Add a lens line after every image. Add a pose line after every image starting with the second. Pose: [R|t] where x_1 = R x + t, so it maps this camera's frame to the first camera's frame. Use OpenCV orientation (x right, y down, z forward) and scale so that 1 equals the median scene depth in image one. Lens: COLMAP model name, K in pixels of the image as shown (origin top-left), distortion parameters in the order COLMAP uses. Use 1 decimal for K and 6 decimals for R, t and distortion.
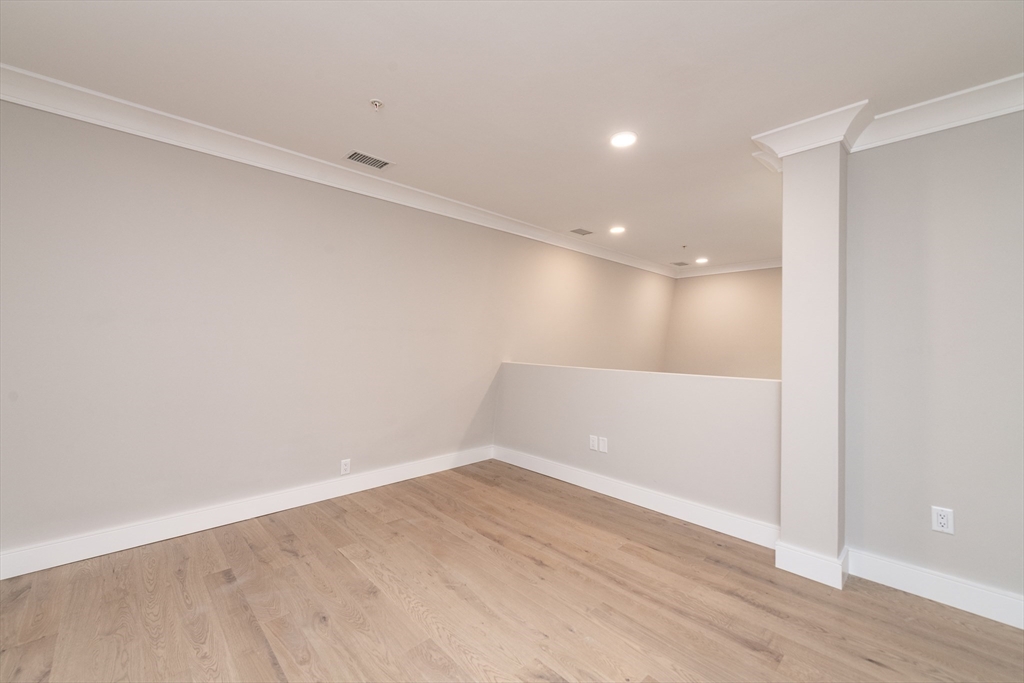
lens RADIAL K [[406.2, 0, 504.3], [0, 406.2, 342.2], [0, 0, 1]] dist [0.012729, -0.003669]
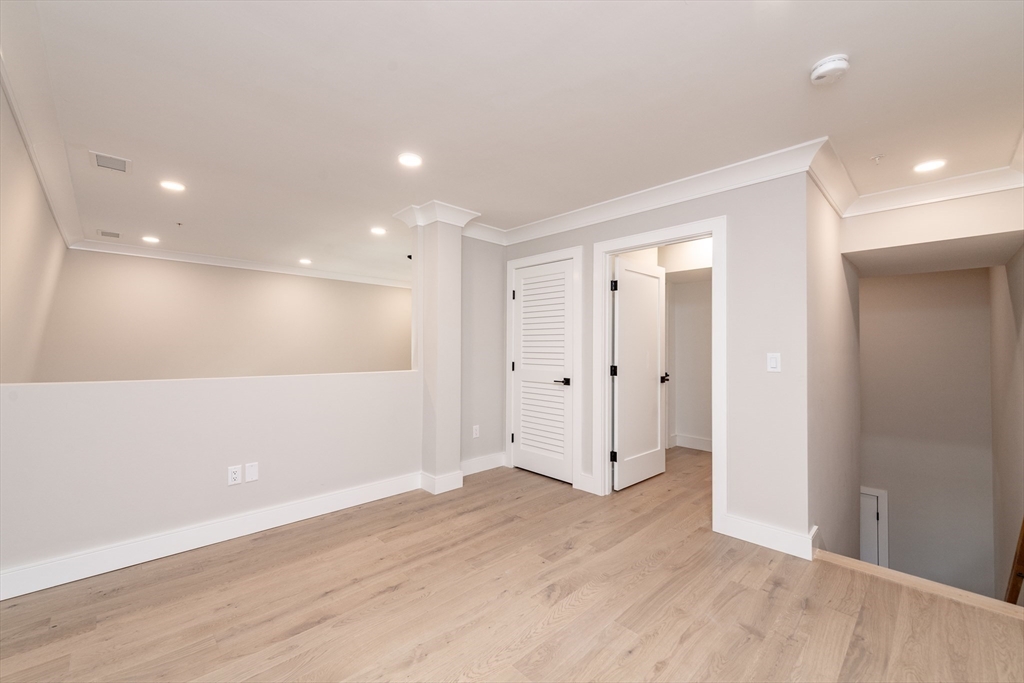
lens RADIAL K [[406.2, 0, 504.3], [0, 406.2, 342.2], [0, 0, 1]] dist [0.012729, -0.003669]
pose [[0.006039, -0.000776, 0.999981, -0.766747], [-0.009259, 0.999957, 0.000832, -0.008066], [-0.999939, -0.009263, 0.006032, 0.703197]]
